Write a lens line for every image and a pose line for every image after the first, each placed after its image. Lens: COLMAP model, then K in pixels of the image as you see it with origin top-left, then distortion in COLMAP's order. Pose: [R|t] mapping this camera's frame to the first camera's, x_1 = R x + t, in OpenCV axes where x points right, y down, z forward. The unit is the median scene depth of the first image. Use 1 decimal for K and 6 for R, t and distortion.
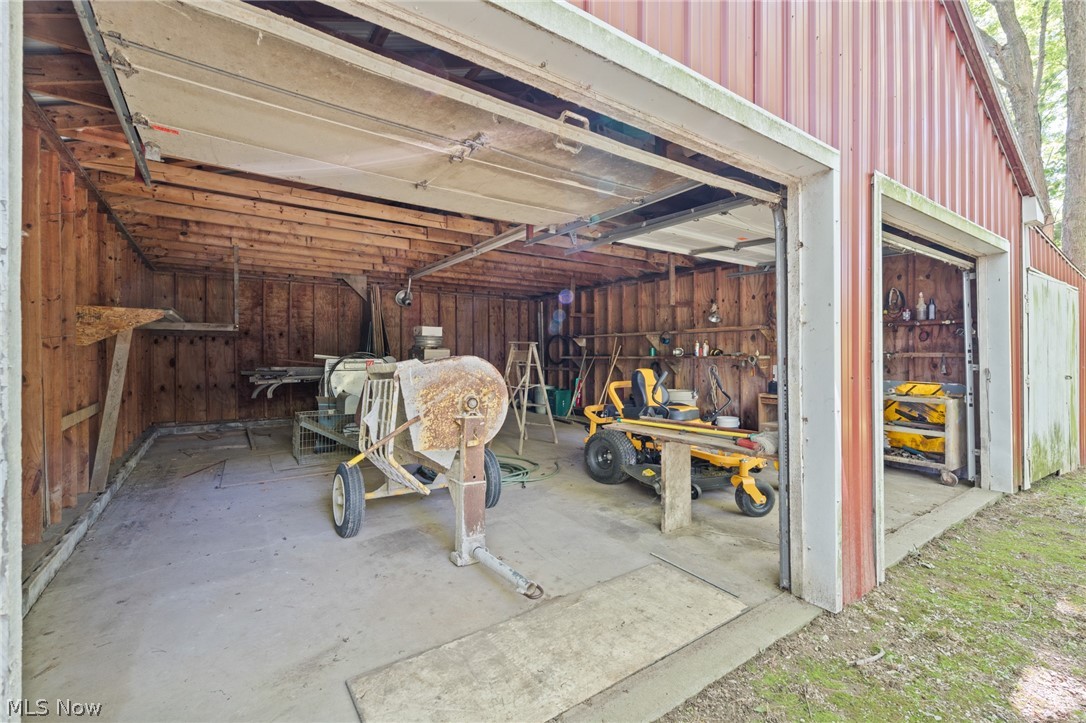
lens RADIAL K [[440.3, 0, 557.6], [0, 440.3, 357.1], [0, 0, 1]] dist [0.000517, 0.000006]
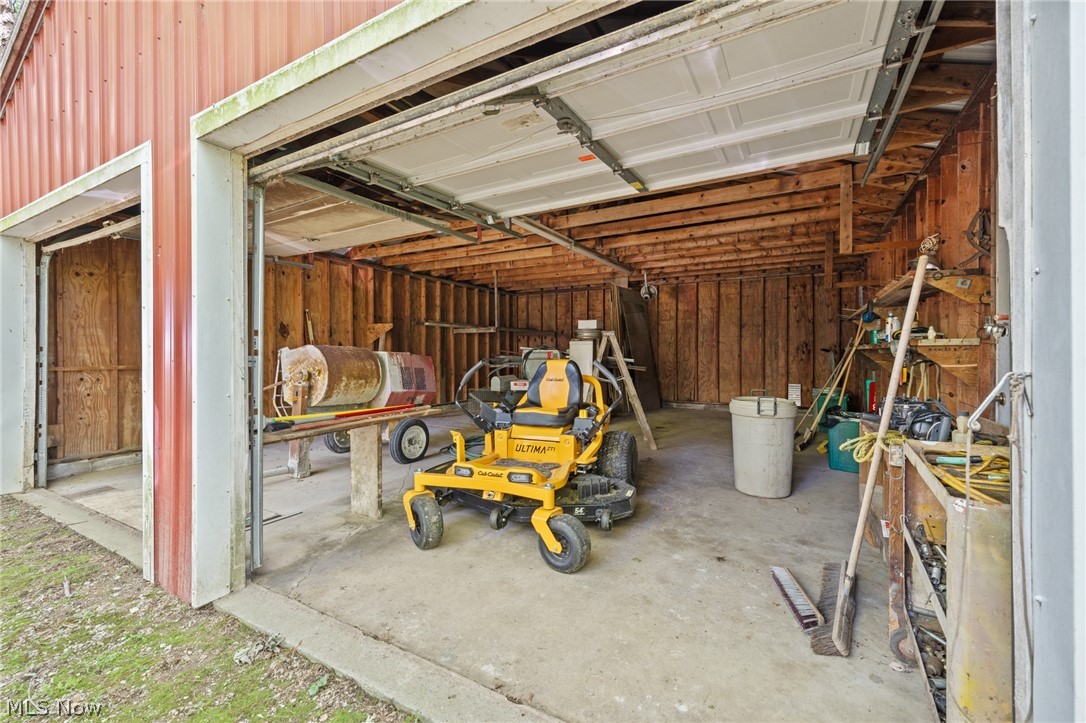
lens RADIAL K [[440.3, 0, 557.6], [0, 440.3, 357.1], [0, 0, 1]] dist [0.000517, 0.000006]
pose [[0.460945, 0.009691, -0.887376, 0.910488], [-0.000190, 0.999941, 0.010822, 0.013815], [0.887429, -0.004820, 0.460920, 0.624139]]
